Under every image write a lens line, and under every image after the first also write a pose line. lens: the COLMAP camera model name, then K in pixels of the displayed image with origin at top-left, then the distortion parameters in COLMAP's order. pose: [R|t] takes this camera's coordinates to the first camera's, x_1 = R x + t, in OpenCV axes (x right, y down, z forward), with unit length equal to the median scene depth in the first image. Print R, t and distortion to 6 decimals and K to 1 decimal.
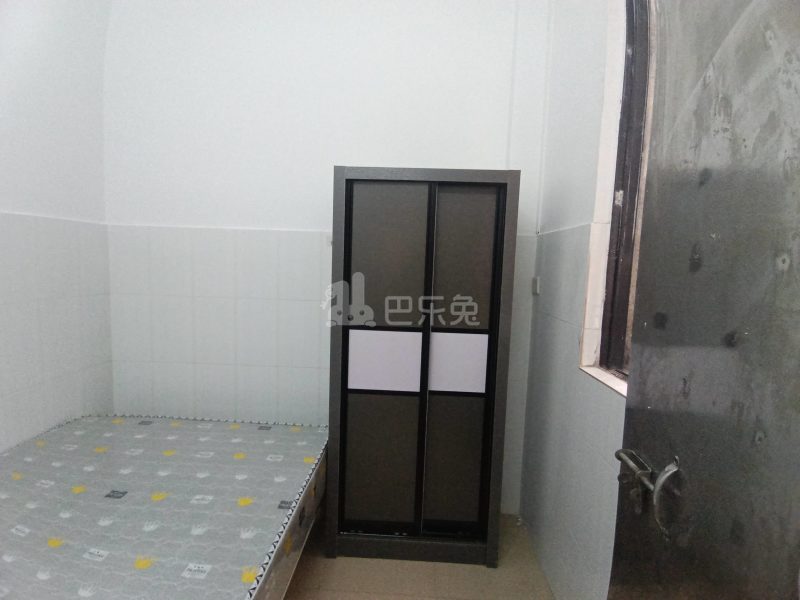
lens RADIAL K [[404.0, 0, 398.2], [0, 404.0, 298.4], [0, 0, 1]] dist [0.034197, -0.032458]
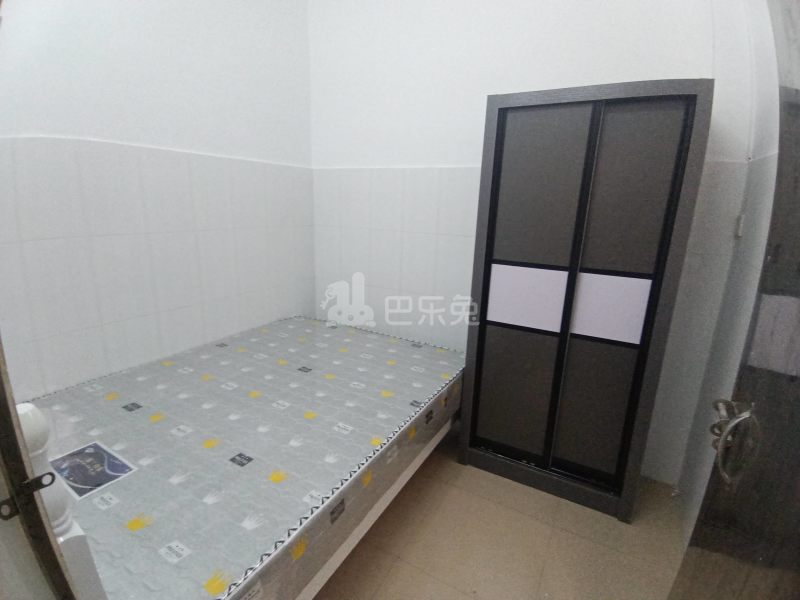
lens RADIAL K [[409.1, 0, 384.6], [0, 409.1, 303.4], [0, 0, 1]] dist [0.015860, -0.034416]
pose [[0.880380, 0.109329, -0.461496, 0.129492], [-0.038334, 0.986287, 0.160524, 0.020215], [0.472718, -0.123631, 0.872498, -0.046697]]
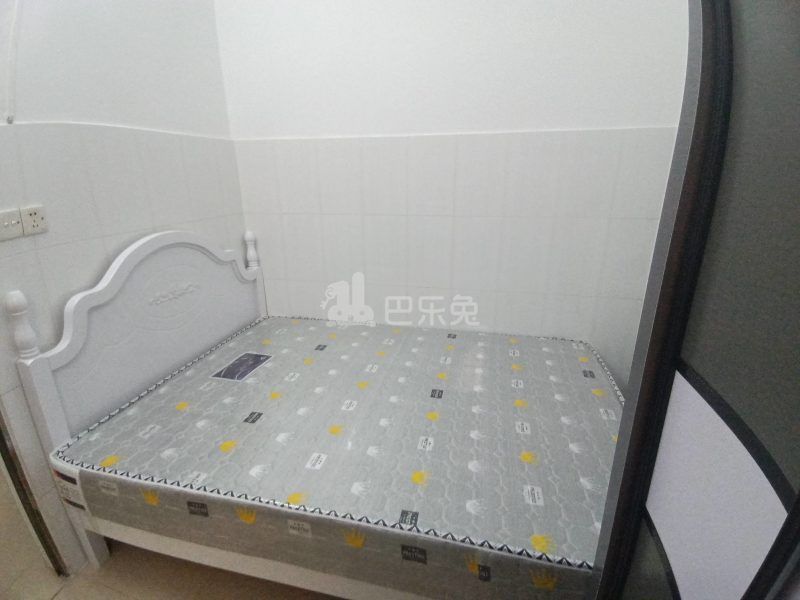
lens RADIAL K [[409.1, 0, 384.6], [0, 409.1, 303.4], [0, 0, 1]] dist [0.015860, -0.034416]
pose [[-0.208881, 0.269940, -0.939948, 0.242592], [-0.077844, 0.953510, 0.291134, -0.048335], [0.974838, 0.133981, -0.178157, 0.813410]]
